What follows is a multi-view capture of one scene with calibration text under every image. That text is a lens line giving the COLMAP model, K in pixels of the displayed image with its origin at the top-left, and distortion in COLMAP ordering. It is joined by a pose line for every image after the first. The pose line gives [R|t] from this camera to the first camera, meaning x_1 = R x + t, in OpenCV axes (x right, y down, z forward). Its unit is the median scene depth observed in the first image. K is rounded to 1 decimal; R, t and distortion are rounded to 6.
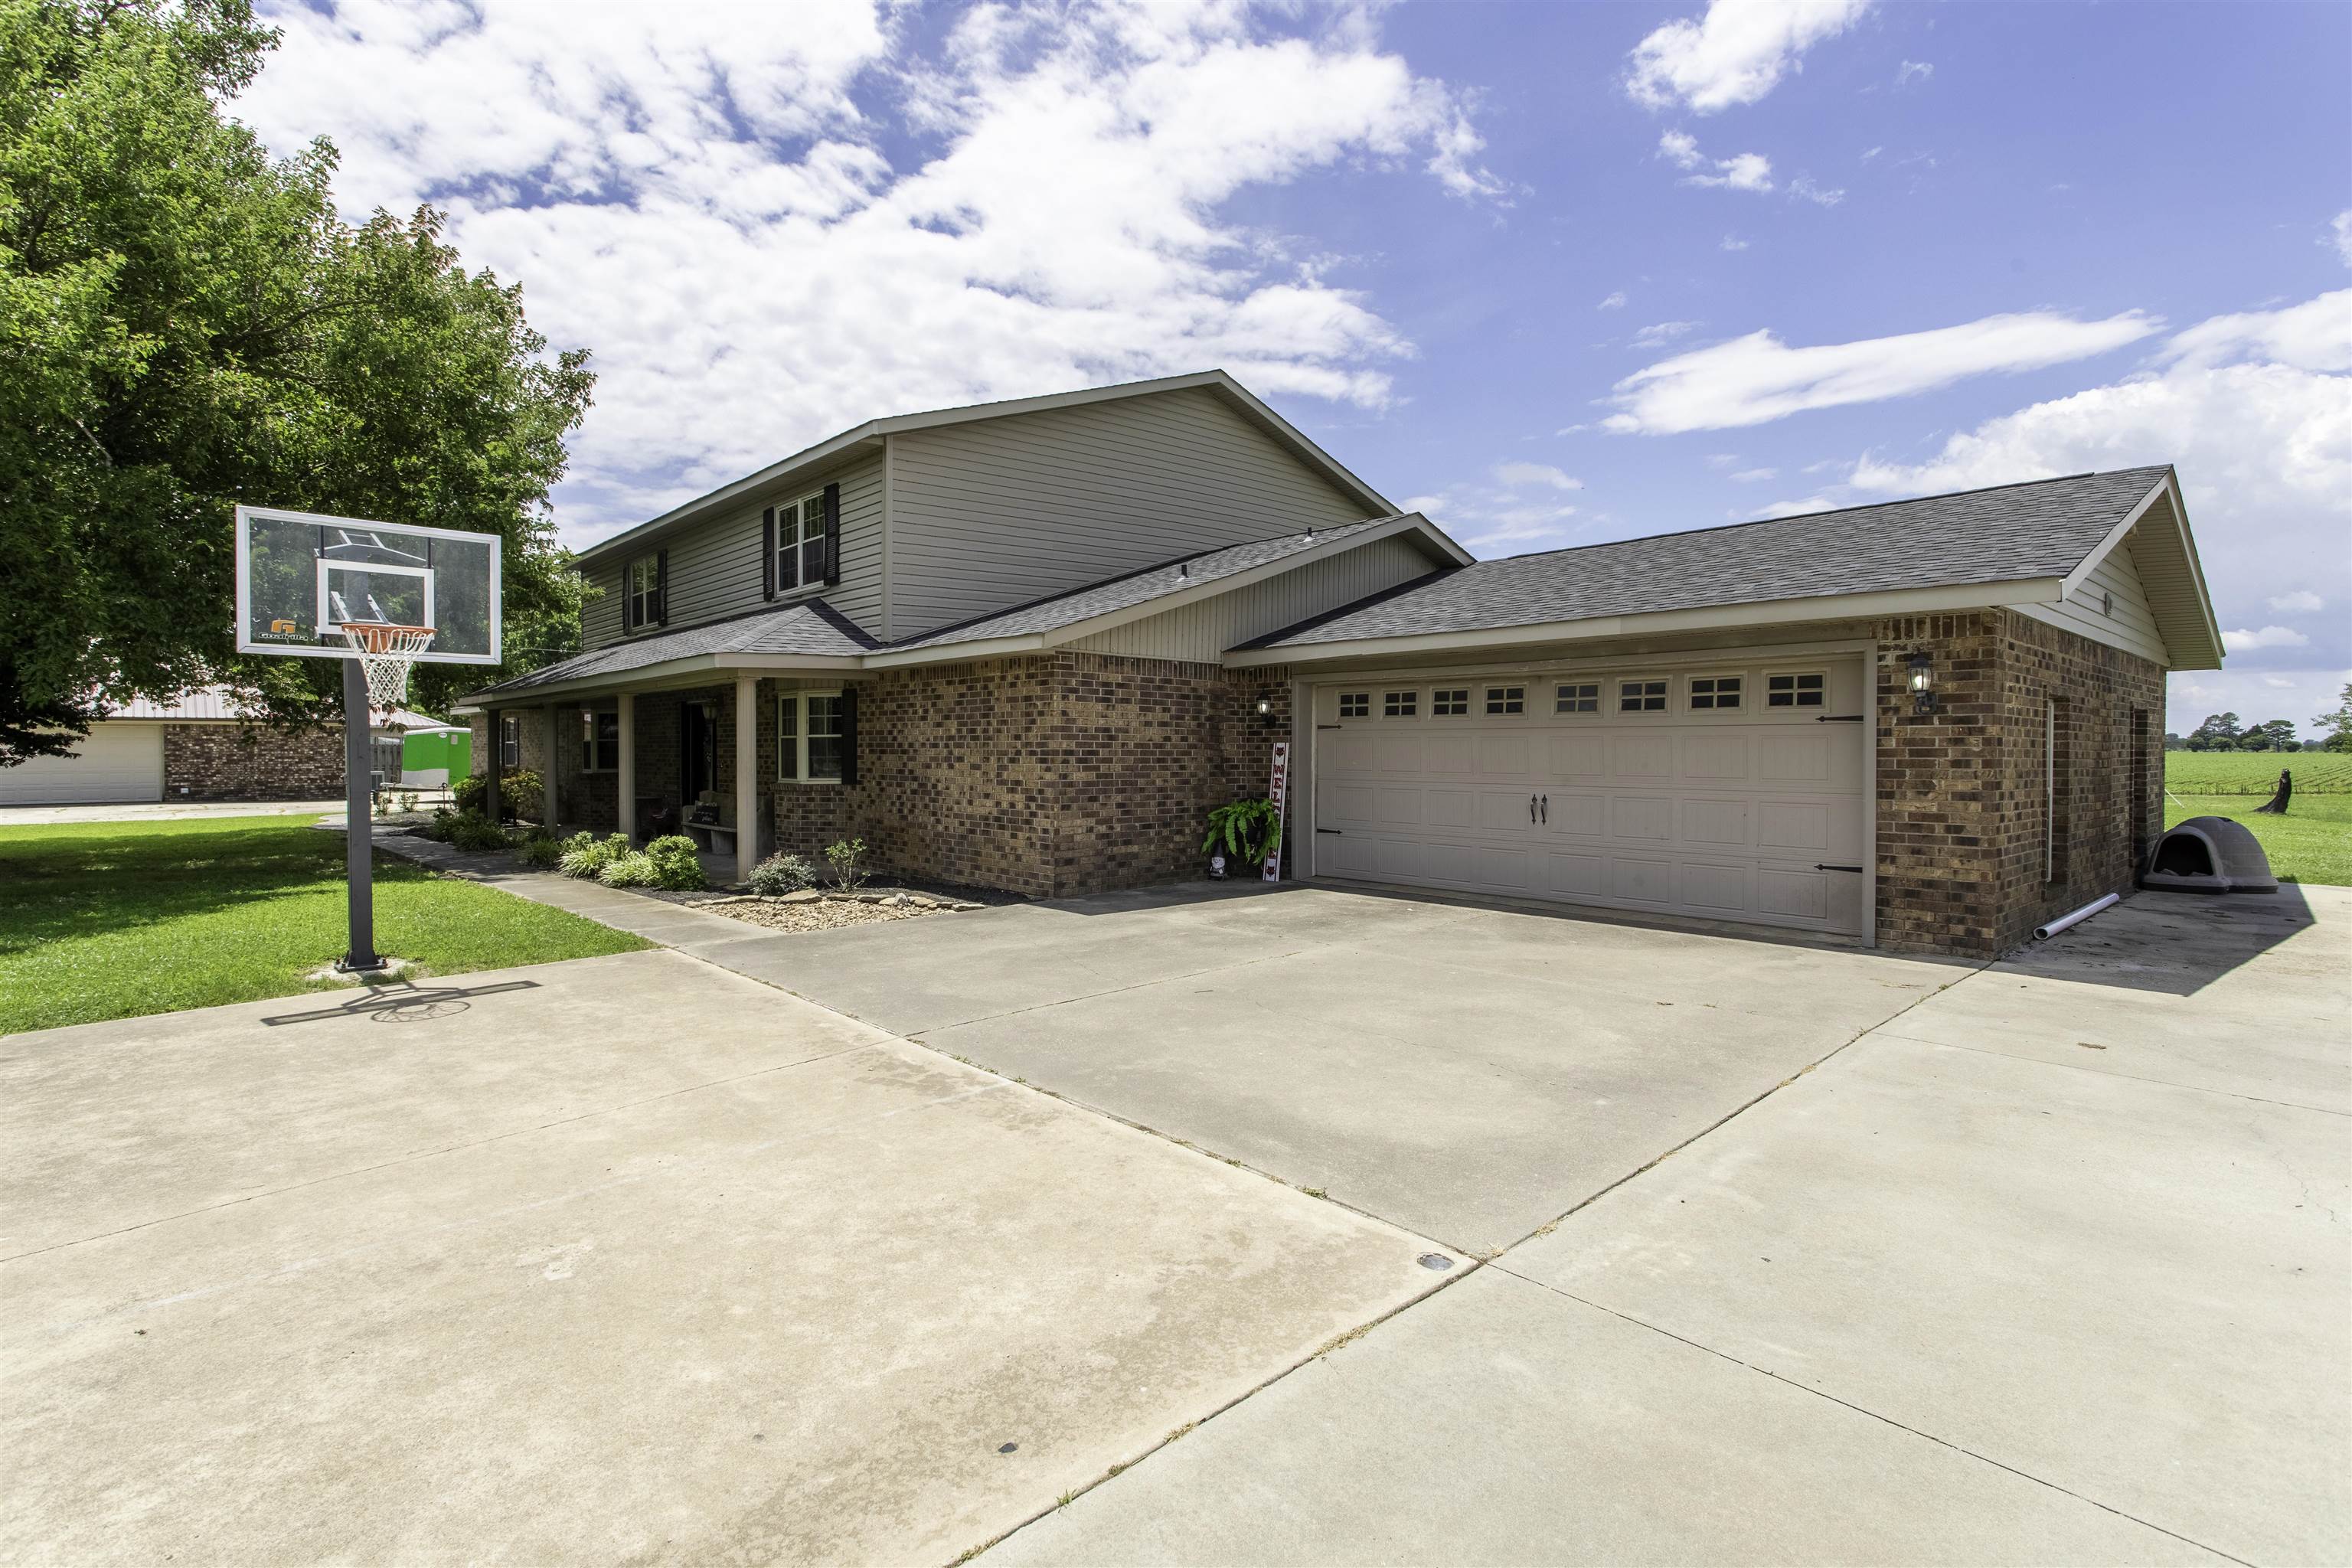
lens RADIAL K [[1110.1, 0, 1175.7], [0, 1110.1, 751.1], [0, 0, 1]] dist [0.000262, 0.000193]
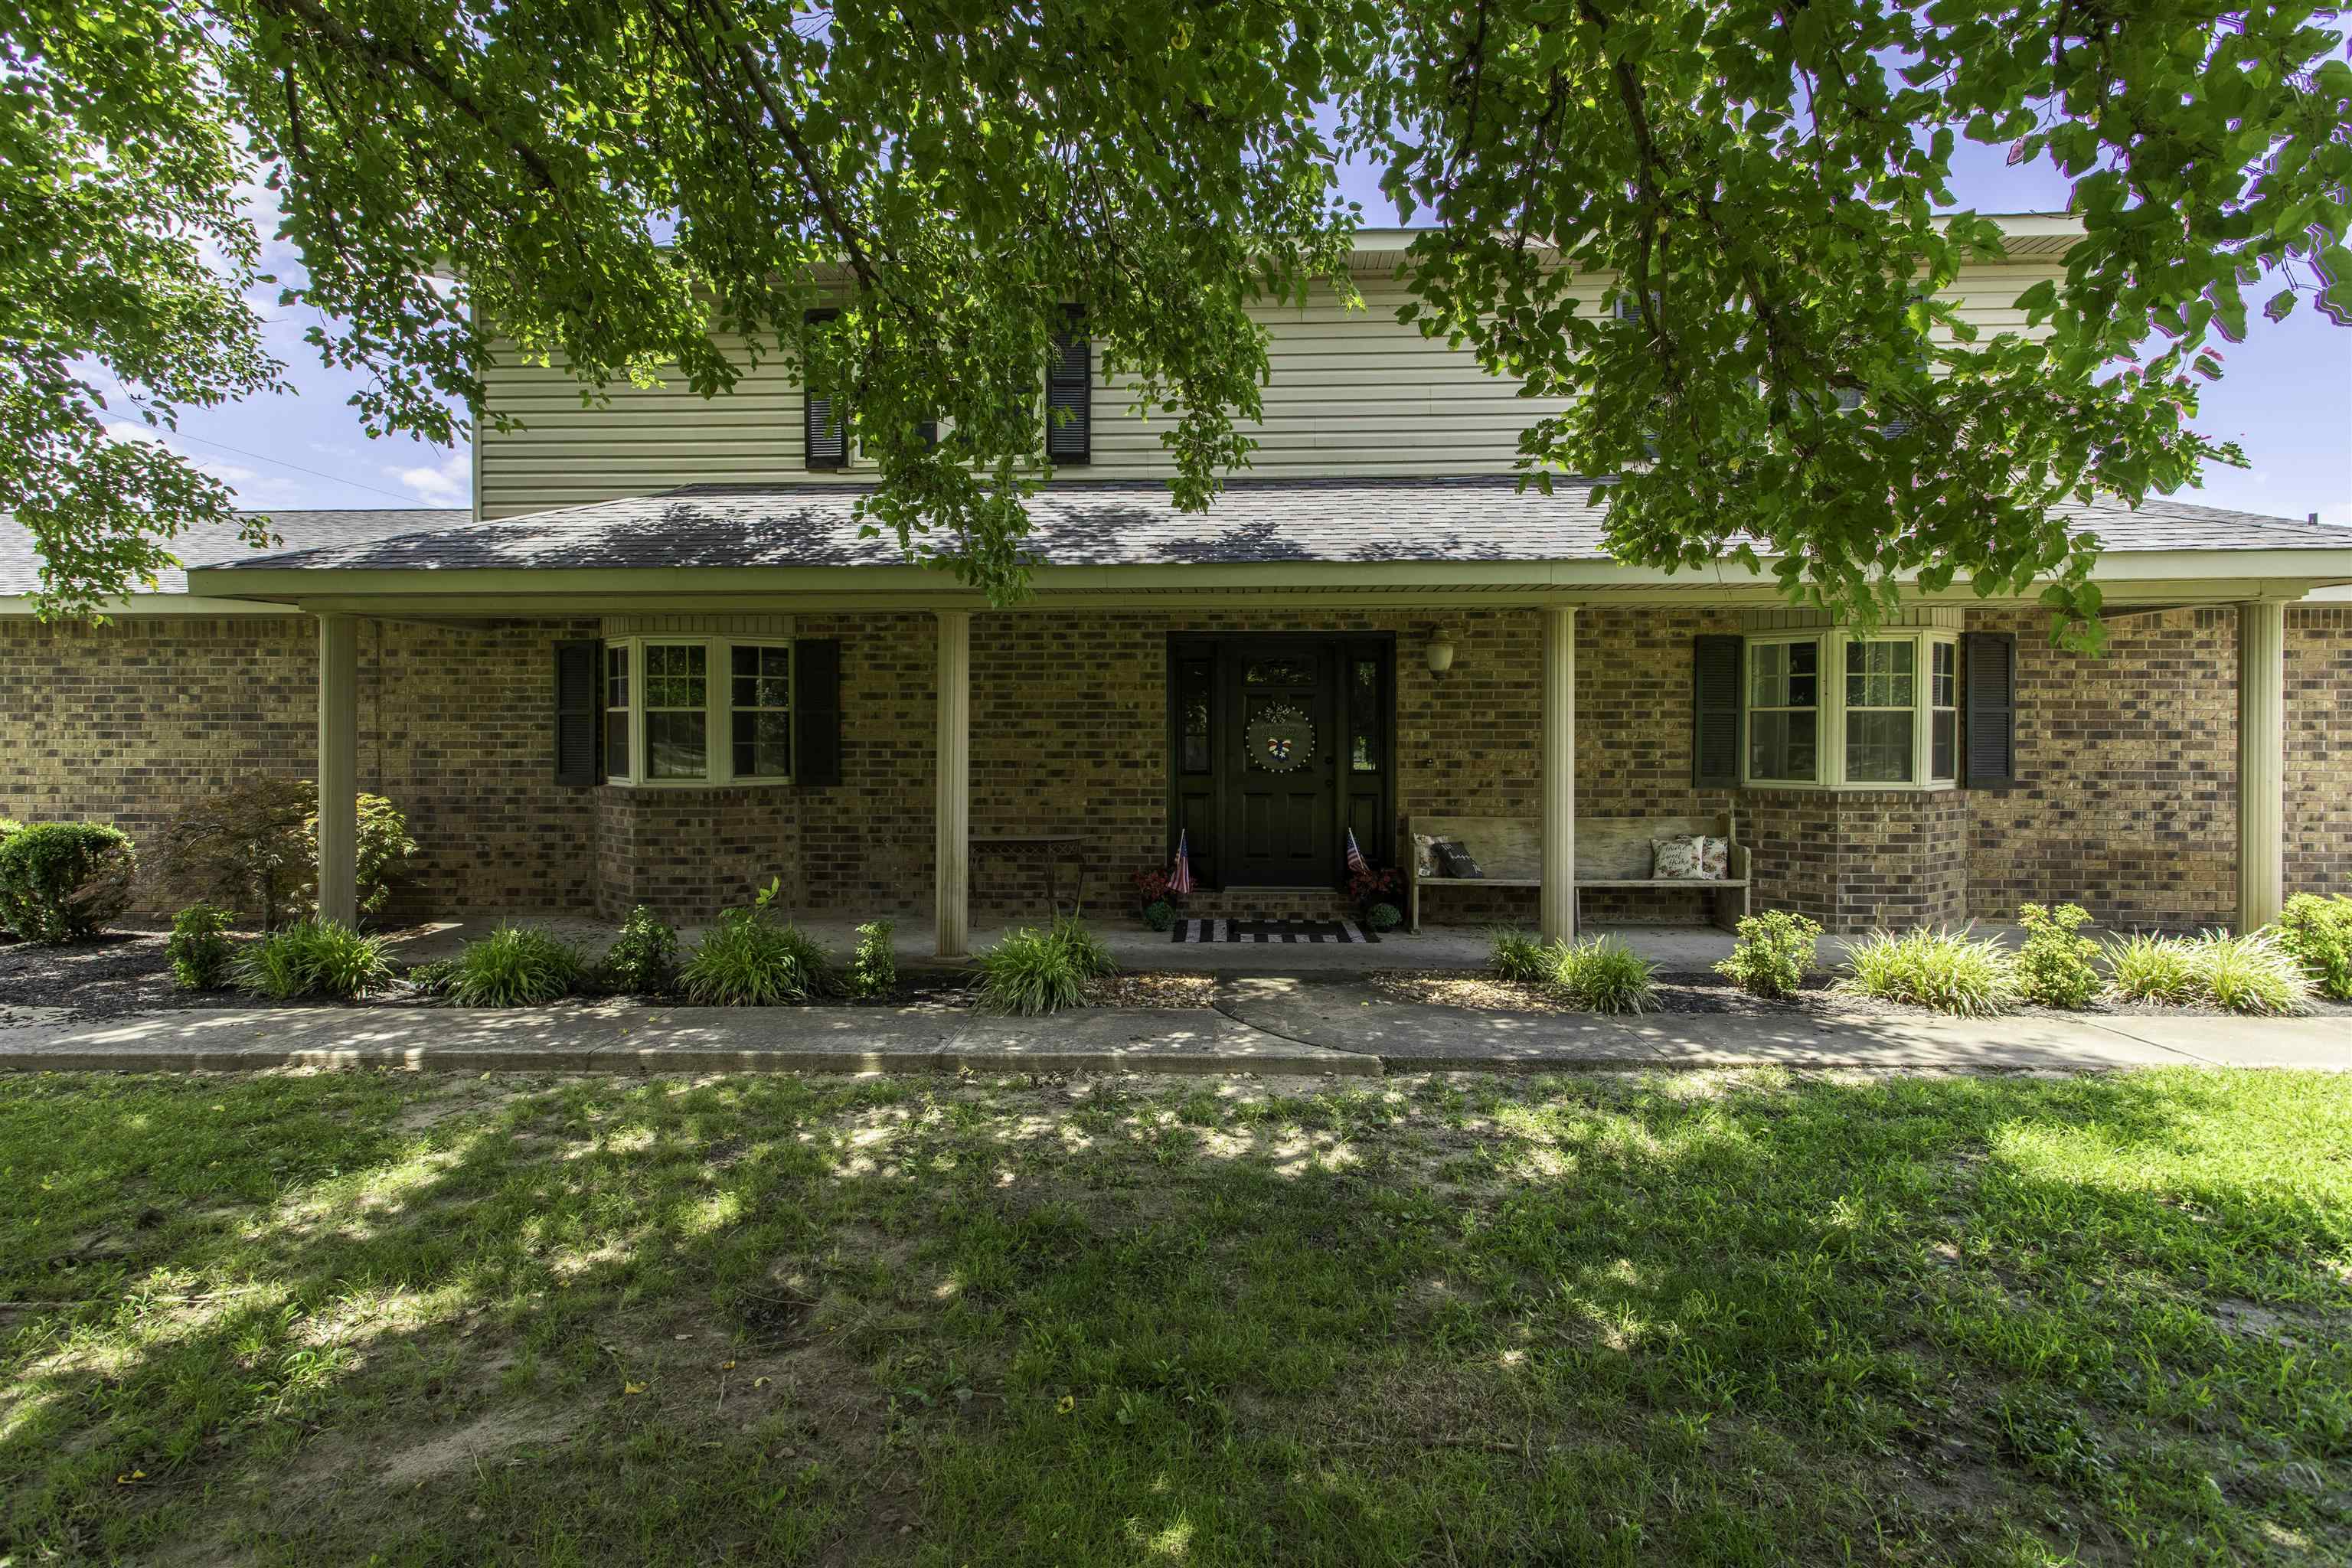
lens RADIAL K [[1110.1, 0, 1175.7], [0, 1110.1, 751.1], [0, 0, 1]] dist [0.000262, 0.000193]
pose [[0.709605, -0.001841, 0.704598, -1.110535], [-0.001670, 0.999989, 0.004294, 0.008127], [-0.704598, -0.004224, 0.709594, 0.943422]]
